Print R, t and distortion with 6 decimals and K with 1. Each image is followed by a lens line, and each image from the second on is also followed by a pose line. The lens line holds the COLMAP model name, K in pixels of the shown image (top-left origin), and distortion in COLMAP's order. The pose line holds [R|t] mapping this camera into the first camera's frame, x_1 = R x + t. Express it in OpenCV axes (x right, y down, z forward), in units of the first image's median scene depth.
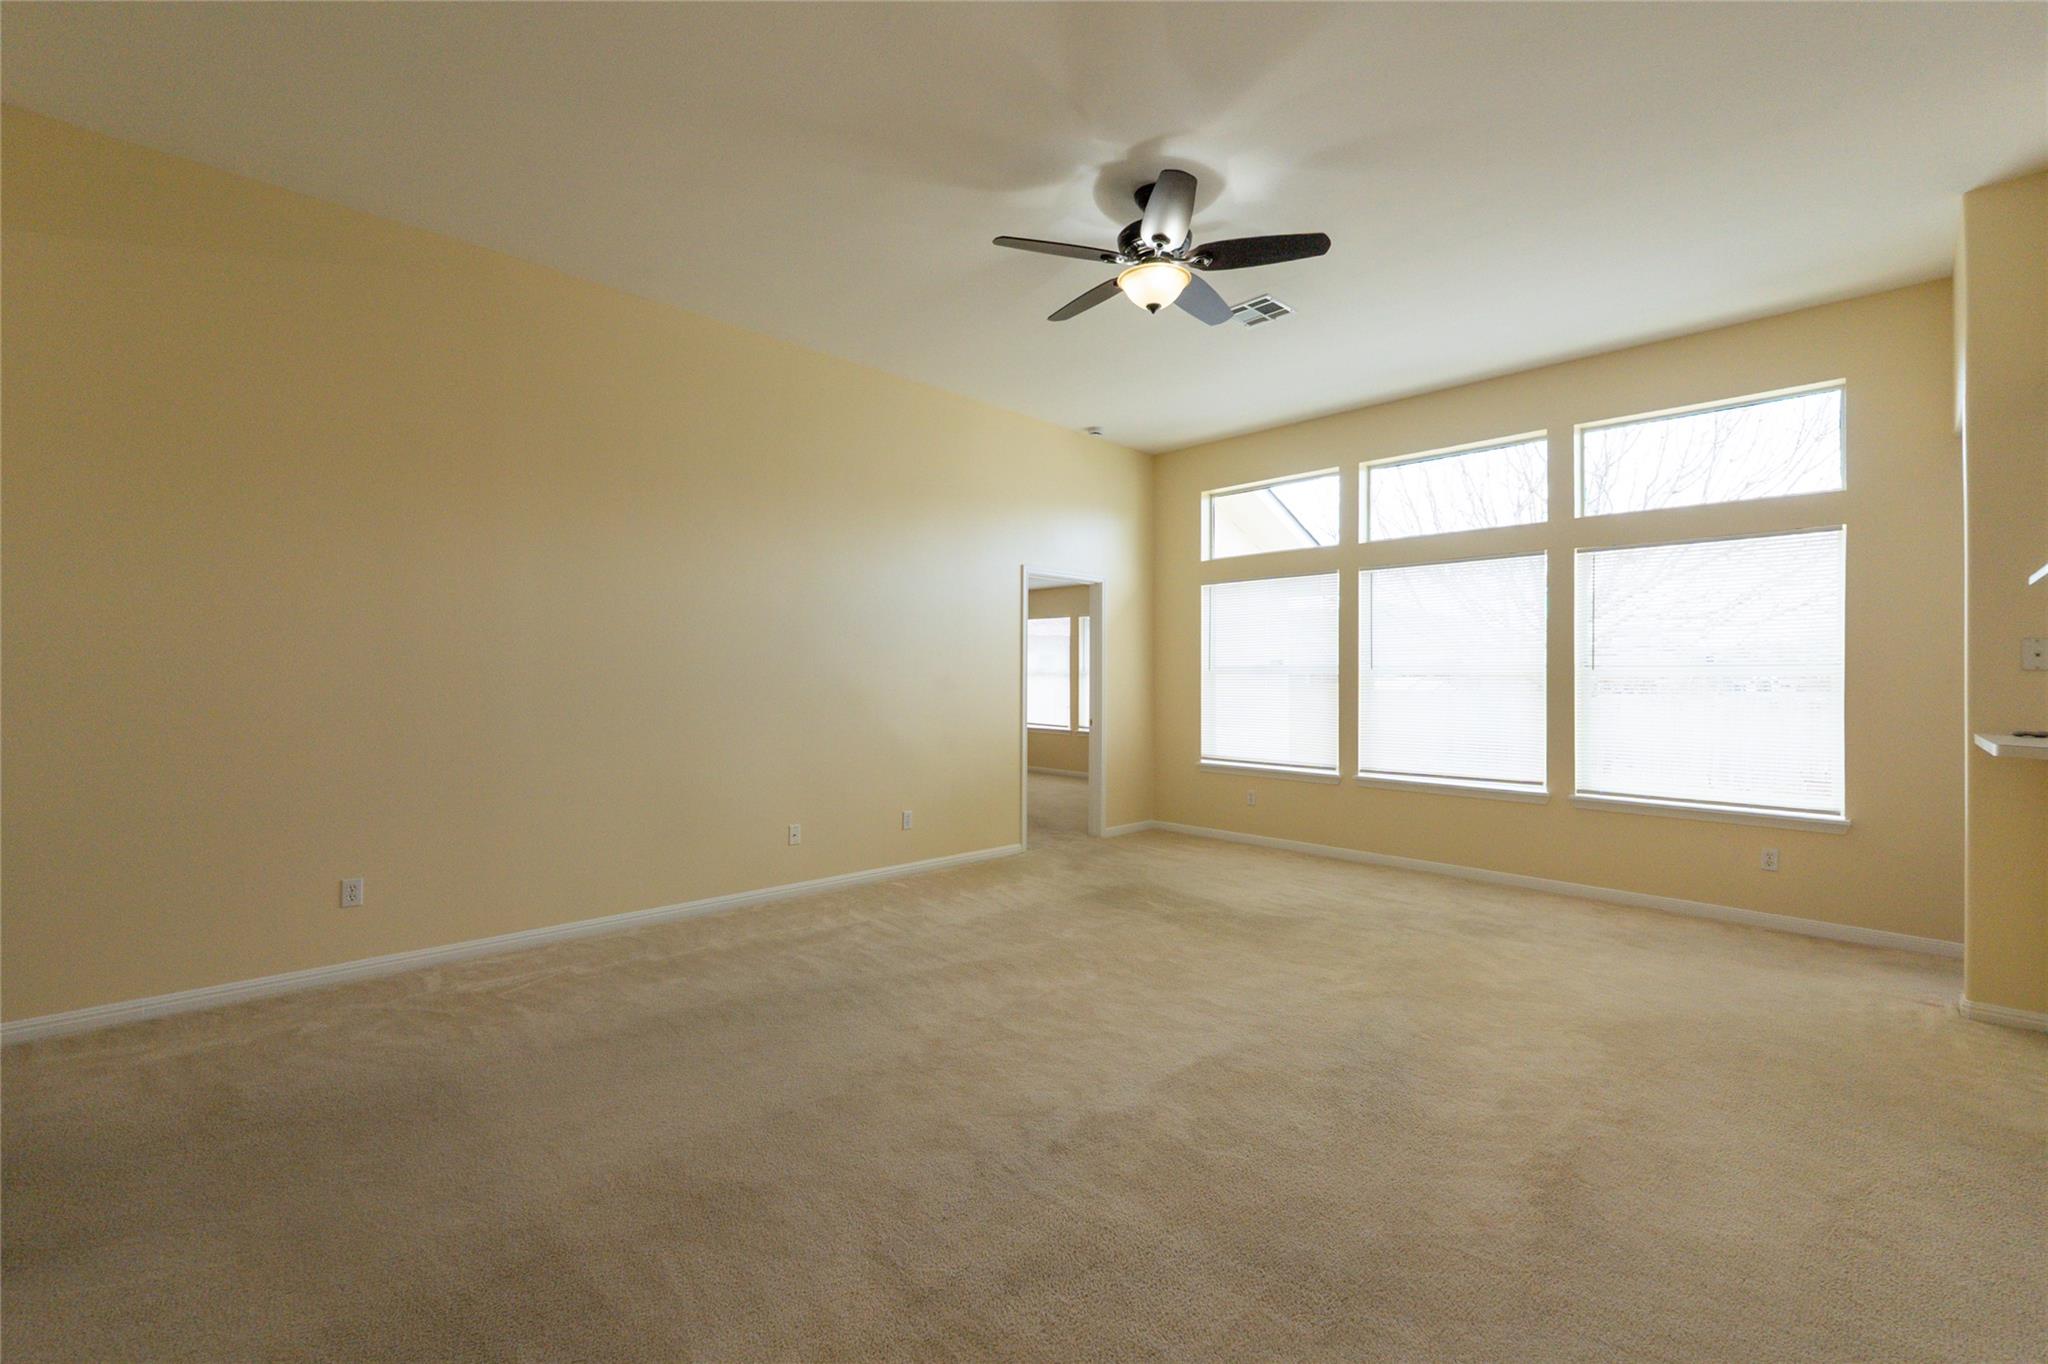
lens RADIAL K [[855.6, 0, 1024.0], [0, 855.6, 682.0], [0, 0, 1]] dist [-0.002011, -0.000145]
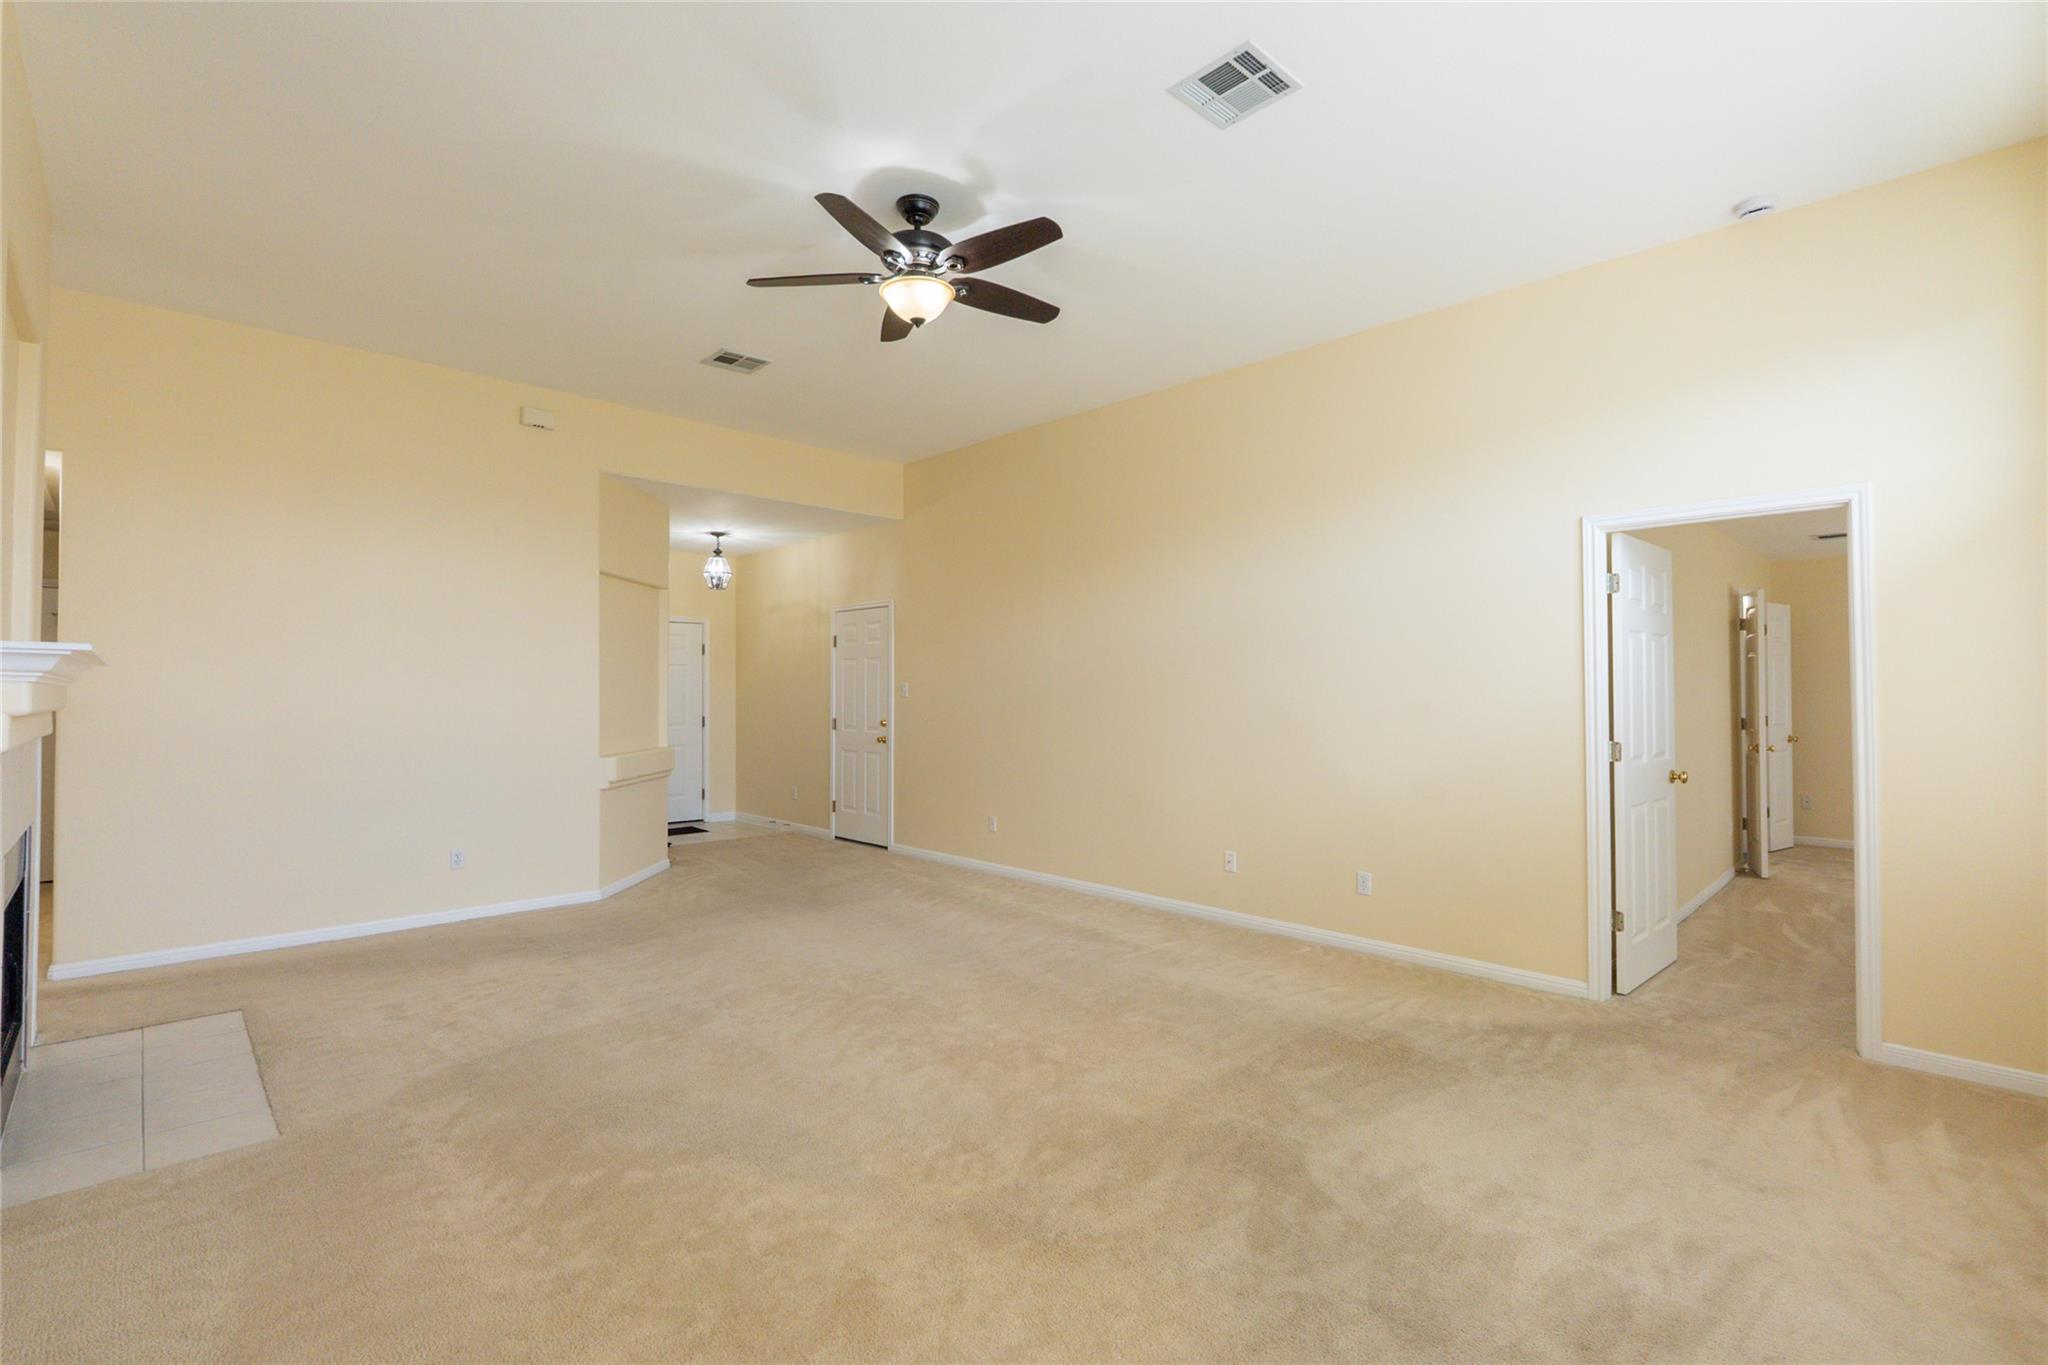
lens RADIAL K [[927.3, 0, 1024.0], [0, 927.3, 682.5], [0, 0, 1]] dist [-0.000683, -0.000009]
pose [[-0.016208, -0.024133, -0.999577, 0.909826], [-0.010551, 0.999657, -0.023964, 0.000371], [0.999813, 0.010158, -0.016458, 0.880688]]
